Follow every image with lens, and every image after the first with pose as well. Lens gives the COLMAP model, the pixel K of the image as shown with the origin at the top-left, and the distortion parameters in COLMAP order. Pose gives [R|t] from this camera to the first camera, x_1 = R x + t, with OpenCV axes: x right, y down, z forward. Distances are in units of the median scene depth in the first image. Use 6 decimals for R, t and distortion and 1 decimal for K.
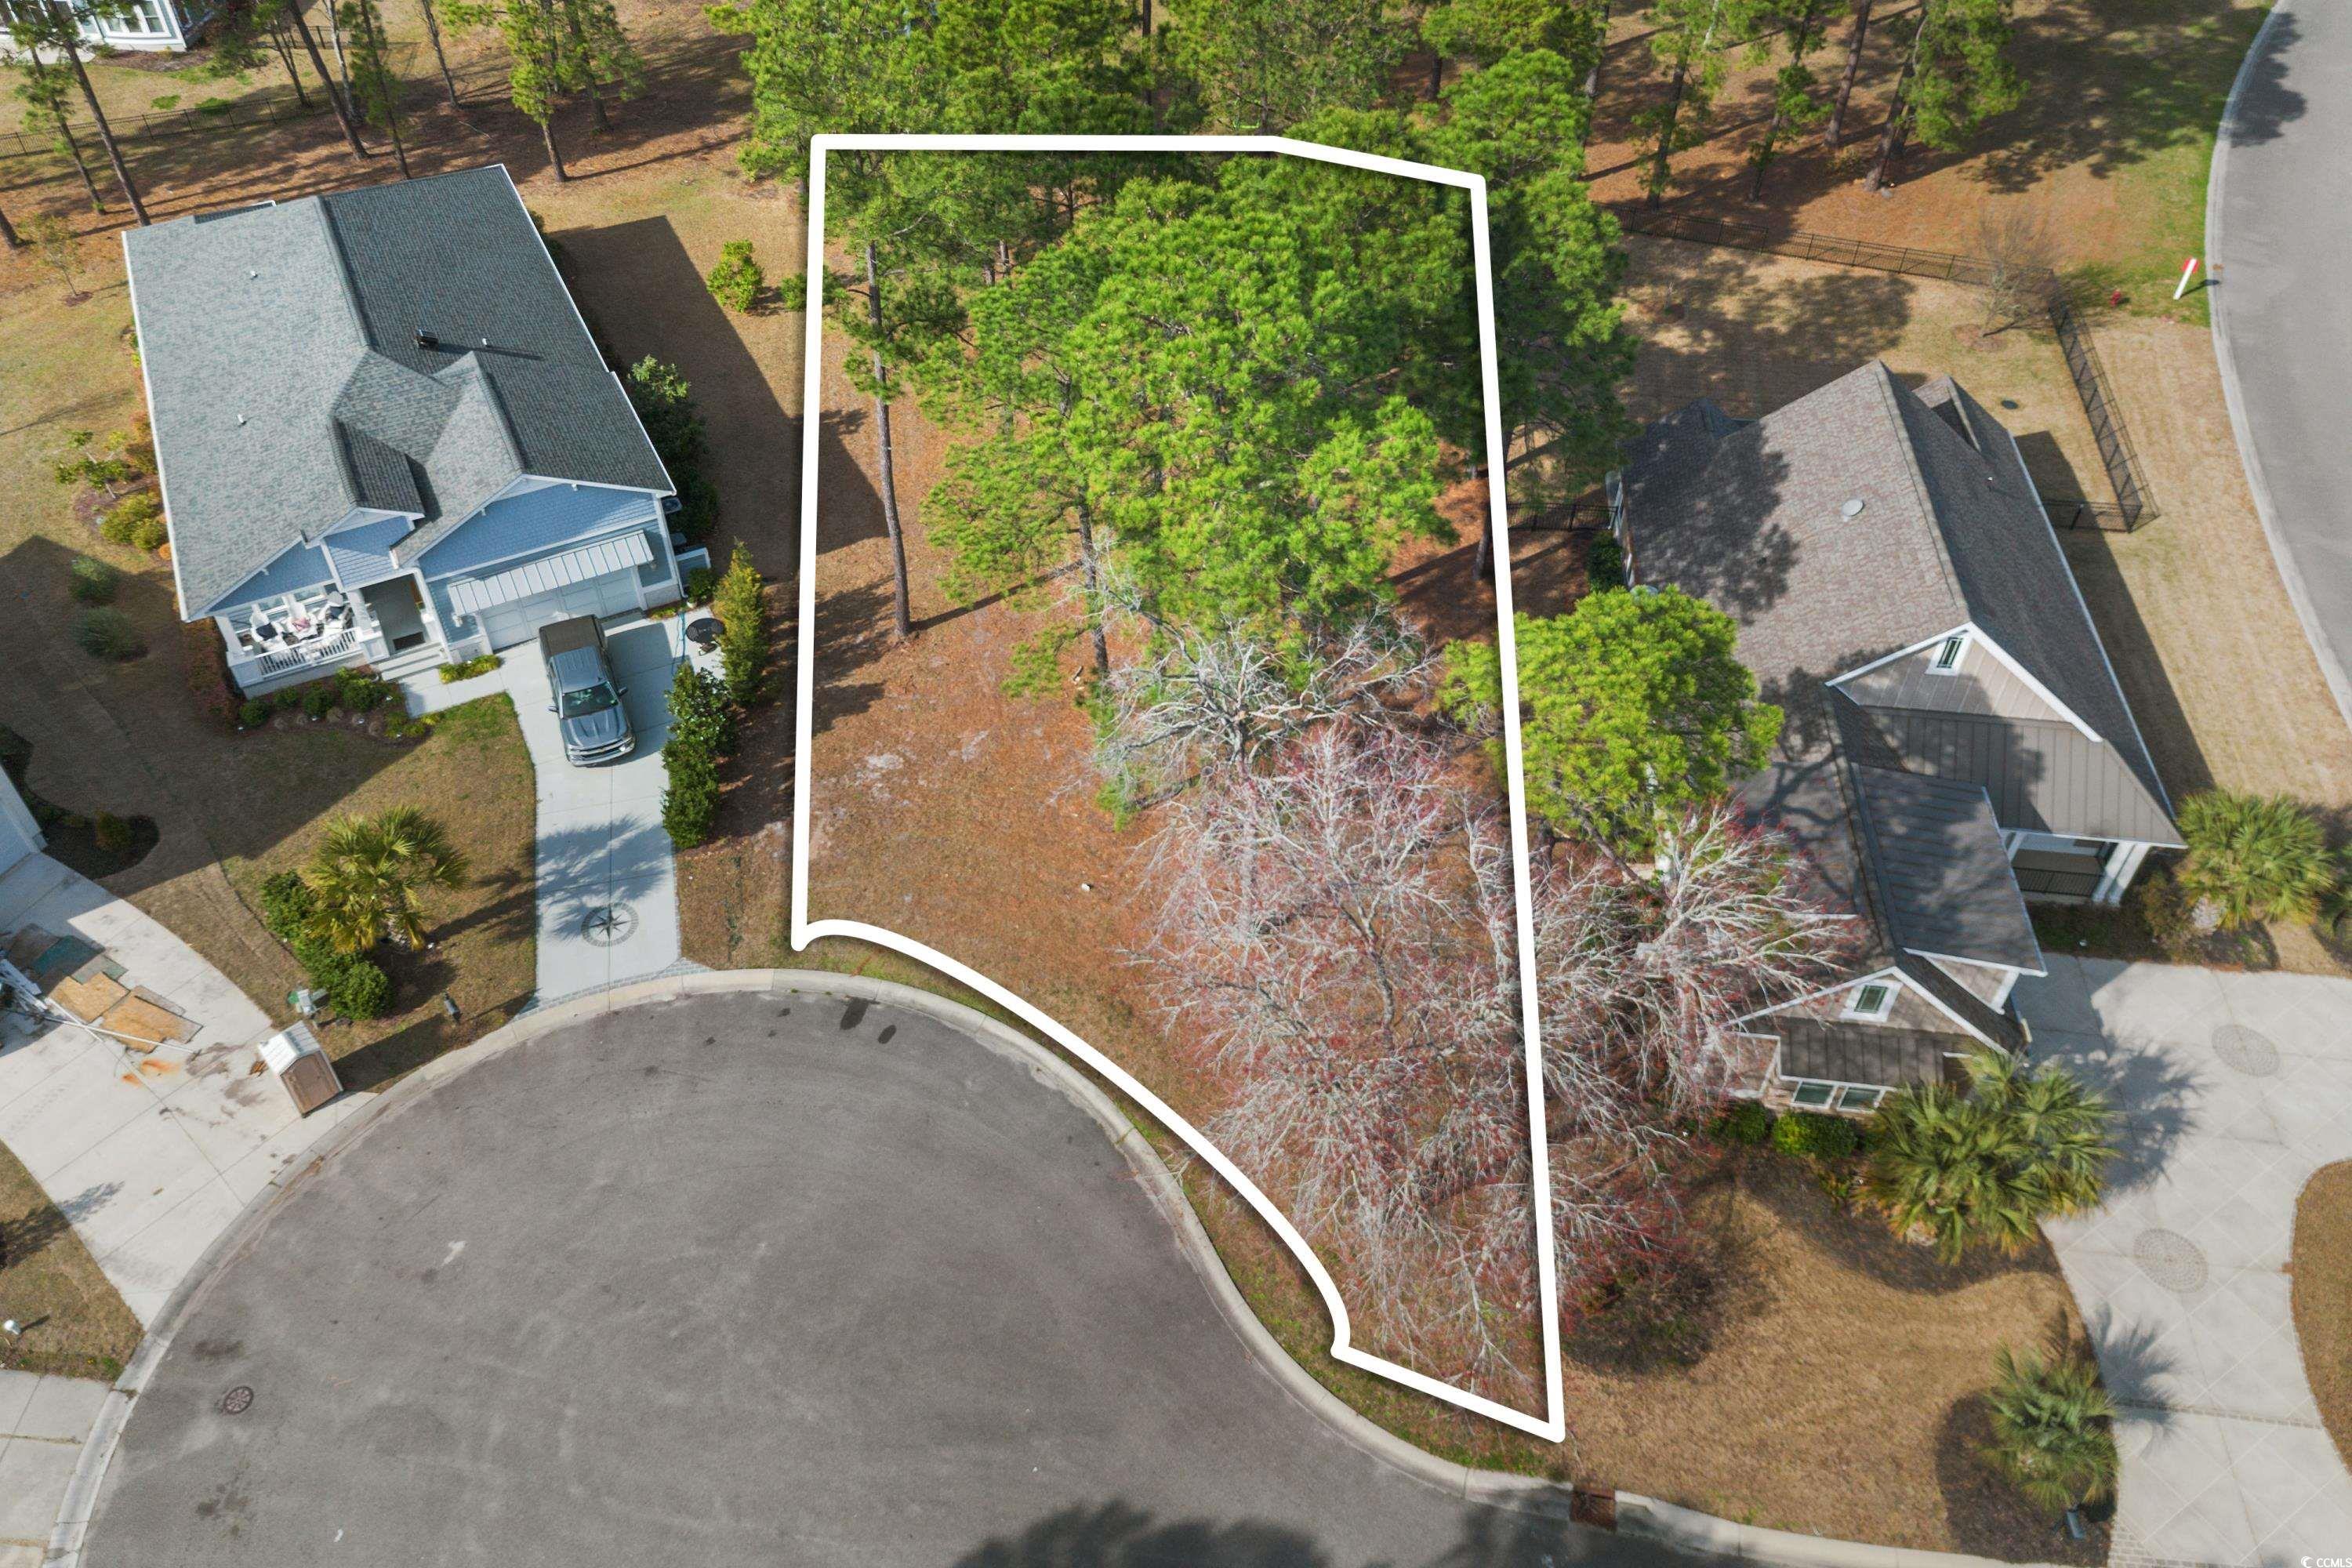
lens RADIAL K [[1563.4, 0, 1203.9], [0, 1563.4, 759.8], [0, 0, 1]] dist [0.010359, 0.000593]
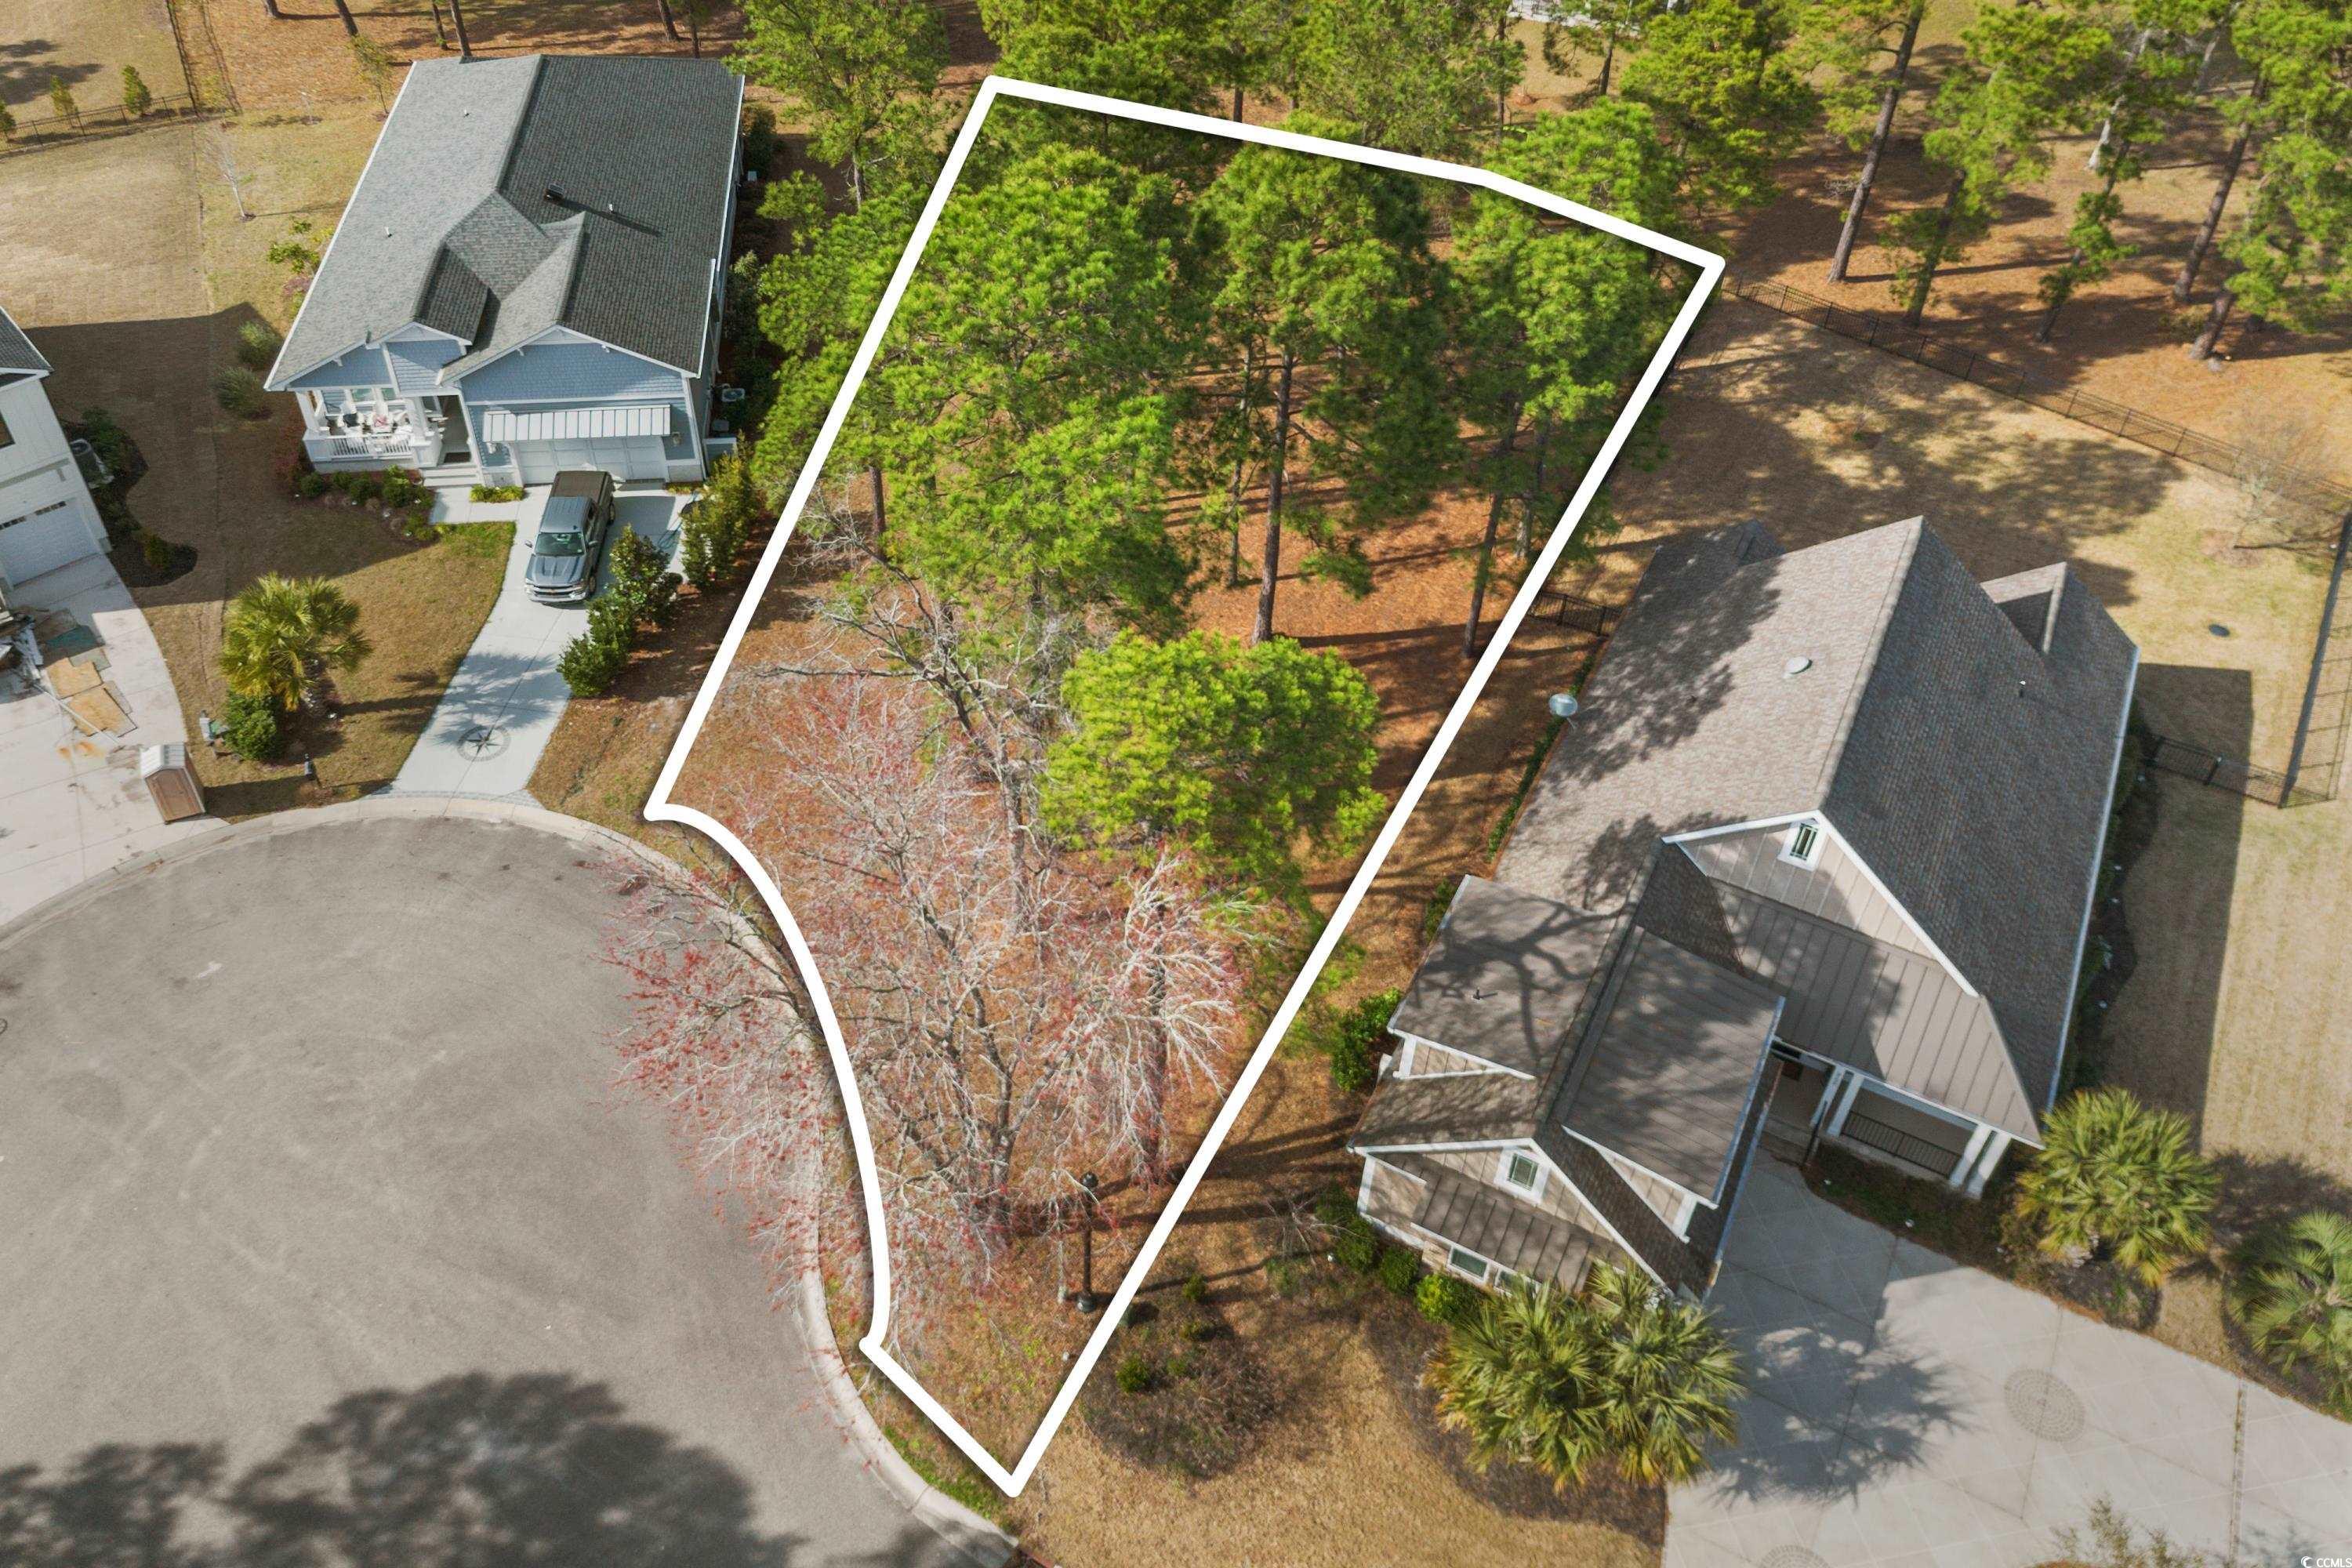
lens RADIAL K [[1664.2, 0, 1176.0], [0, 1664.2, 784.0], [0, 0, 1]] dist [0.010812, -0.003390]
pose [[0.928909, 0.270641, -0.252747, 0.337324], [-0.274736, 0.961319, 0.019652, -0.019086], [0.248289, 0.051184, 0.967333, 0.017187]]
